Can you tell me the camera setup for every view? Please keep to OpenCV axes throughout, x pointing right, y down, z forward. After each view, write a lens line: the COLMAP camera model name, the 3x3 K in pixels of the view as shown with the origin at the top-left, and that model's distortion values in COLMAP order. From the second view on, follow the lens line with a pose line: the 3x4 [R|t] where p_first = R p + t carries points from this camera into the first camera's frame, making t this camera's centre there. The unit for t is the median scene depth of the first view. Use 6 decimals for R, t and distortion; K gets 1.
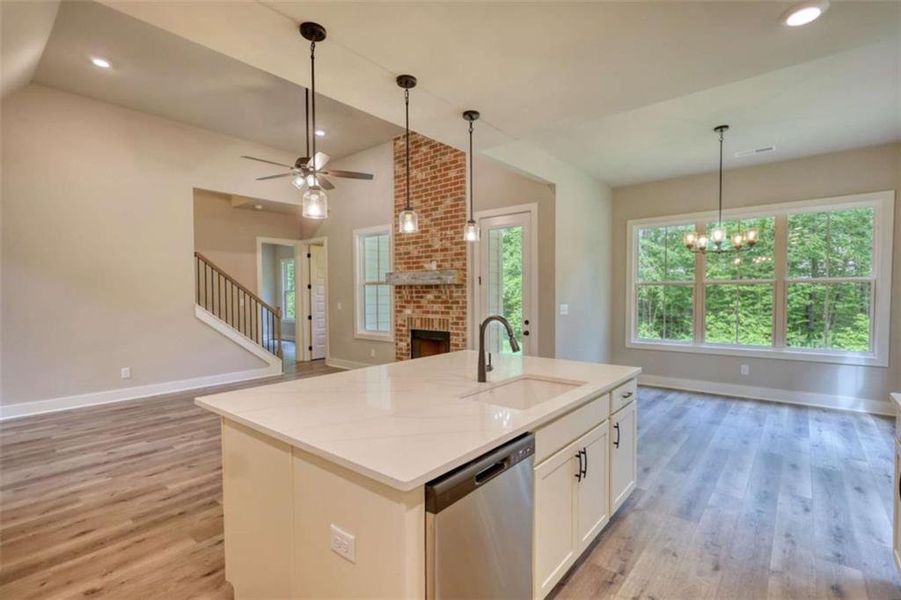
lens RADIAL K [[423.2, 0, 455.7], [0, 423.2, 305.8], [0, 0, 1]] dist [-0.000910, -0.000447]
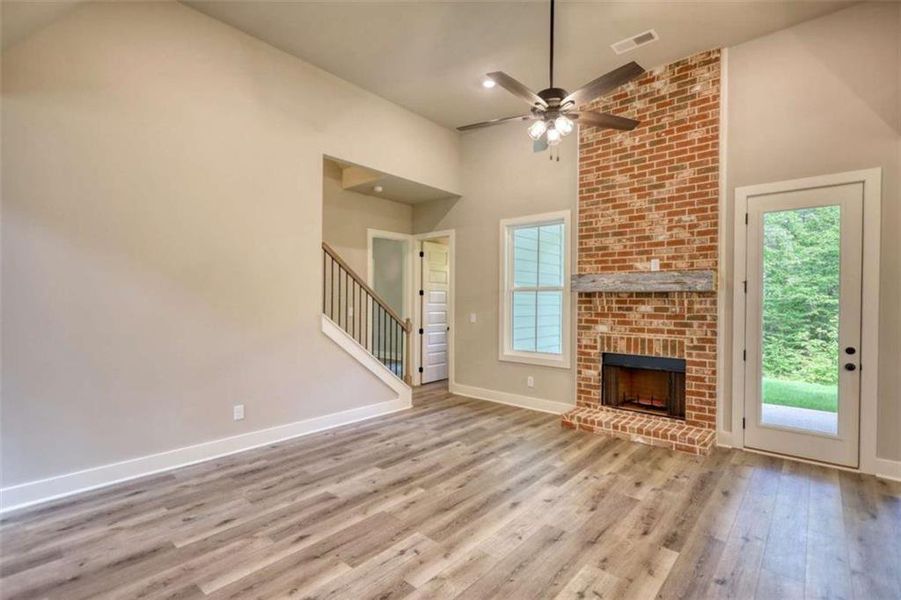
lens RADIAL K [[423.1, 0, 449.5], [0, 423.1, 303.7], [0, 0, 1]] dist [-0.003147, -0.000267]
pose [[0.999425, 0.014831, -0.030488, -0.380028], [-0.015612, 0.999552, -0.025539, -0.006441], [0.030095, 0.026000, 0.999209, 0.284953]]
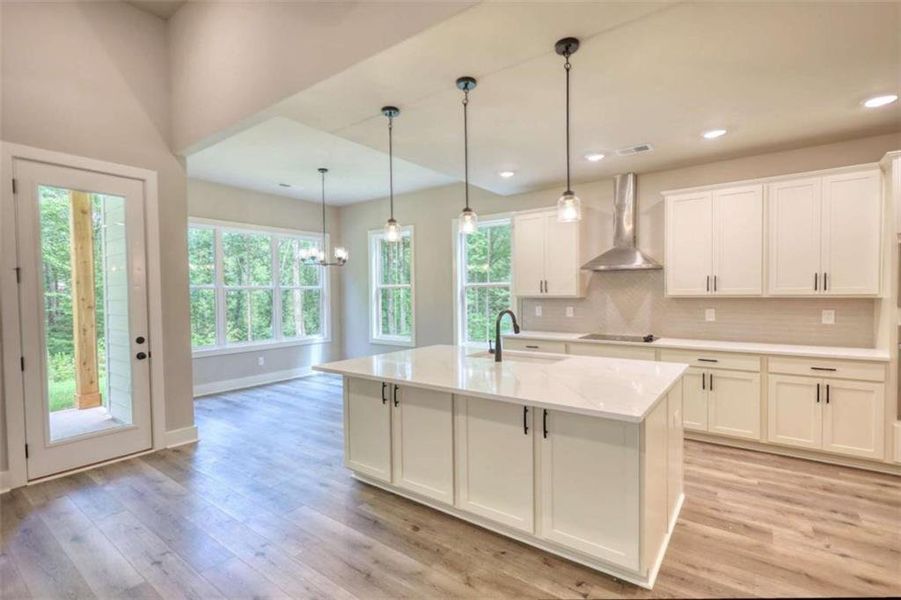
lens RADIAL K [[418.4, 0, 452.5], [0, 418.4, 305.3], [0, 0, 1]] dist [-0.000139, -0.000043]
pose [[-0.053933, -0.022073, 0.998301, -0.466707], [0.041783, 0.998830, 0.024342, -0.011190], [-0.997670, 0.043025, -0.052948, 0.463292]]
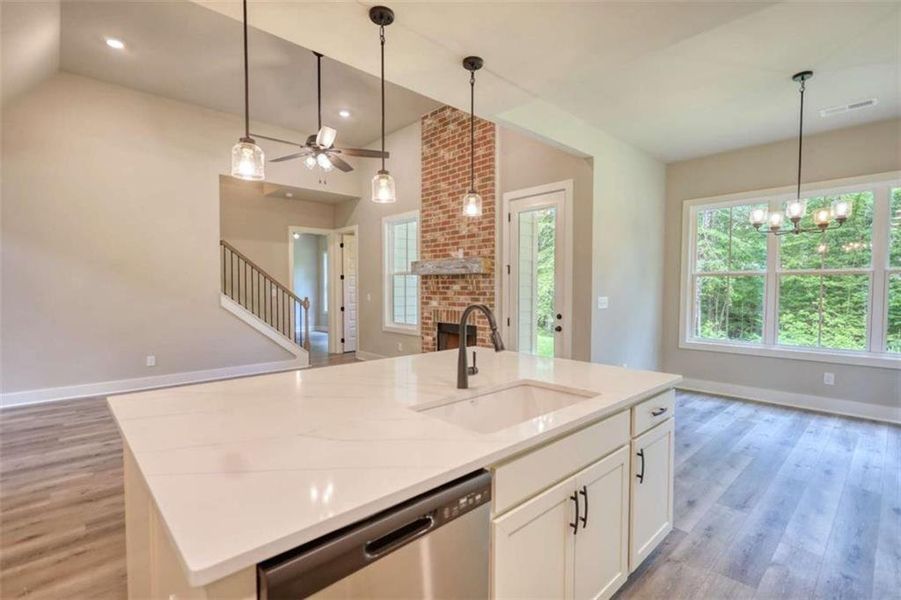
lens RADIAL K [[423.9, 0, 462.6], [0, 423.9, 304.1], [0, 0, 1]] dist [-0.000837, -0.000033]
pose [[0.993241, 0.012622, -0.115381, 0.061044], [-0.011738, 0.999896, 0.008336, 0.006988], [0.115474, -0.006926, 0.993286, 0.089081]]
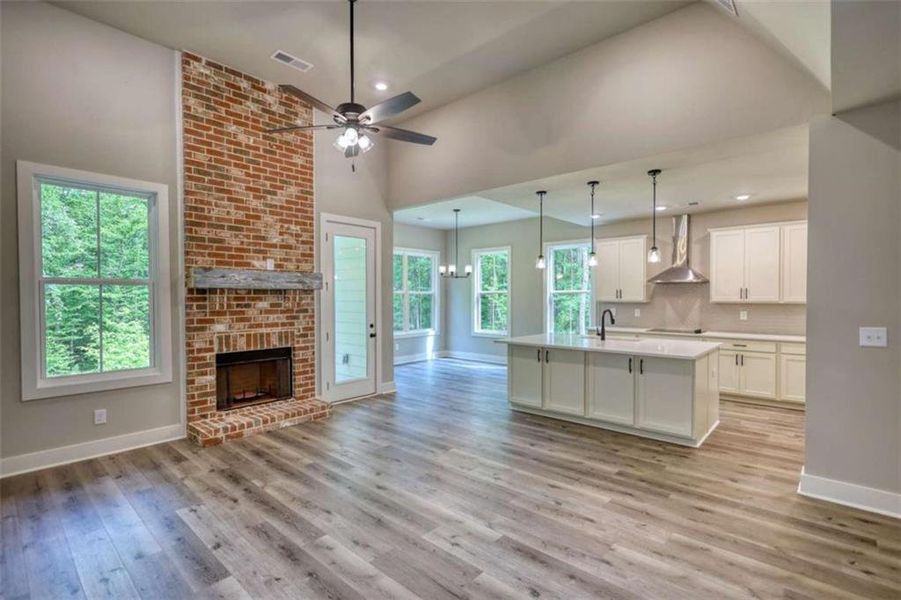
lens RADIAL K [[423.1, 0, 449.5], [0, 423.1, 303.7], [0, 0, 1]] dist [-0.003147, -0.000267]
pose [[0.041627, -0.009922, 0.999084, -0.824267], [0.033076, 0.999416, 0.008548, -0.019419], [-0.998586, 0.032690, 0.041931, 0.652181]]
